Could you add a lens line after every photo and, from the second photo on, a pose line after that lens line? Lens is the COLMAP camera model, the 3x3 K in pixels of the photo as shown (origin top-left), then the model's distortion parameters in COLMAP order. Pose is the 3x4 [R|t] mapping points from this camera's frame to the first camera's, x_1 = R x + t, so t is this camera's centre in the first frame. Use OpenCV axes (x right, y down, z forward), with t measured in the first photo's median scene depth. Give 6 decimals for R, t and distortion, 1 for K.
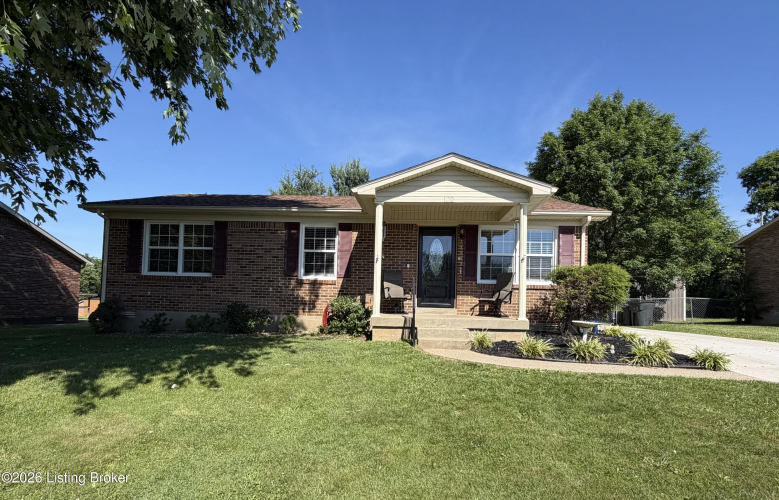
lens RADIAL K [[381.9, 0, 381.7], [0, 381.9, 283.7], [0, 0, 1]] dist [0.000623, 0.000352]
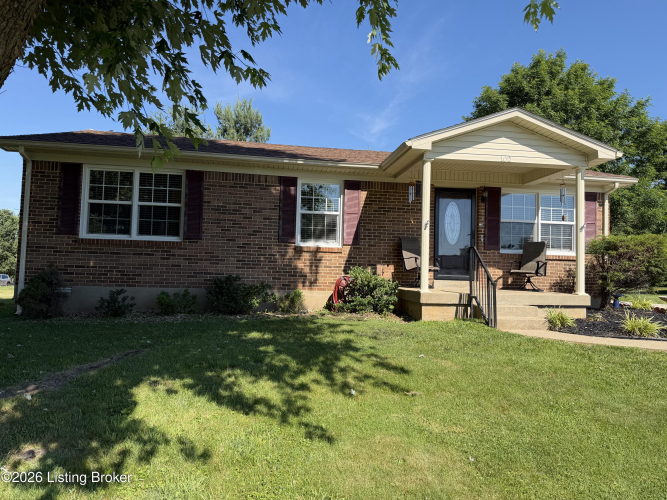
lens RADIAL K [[437.7, 0, 333.5], [0, 437.7, 250.0], [0, 0, 1]] dist [0.042319, -0.002311]
pose [[0.979706, 0.008603, 0.200256, -0.330535], [-0.009784, 0.999940, 0.004909, -0.009213], [-0.200202, -0.006769, 0.979731, 0.061961]]
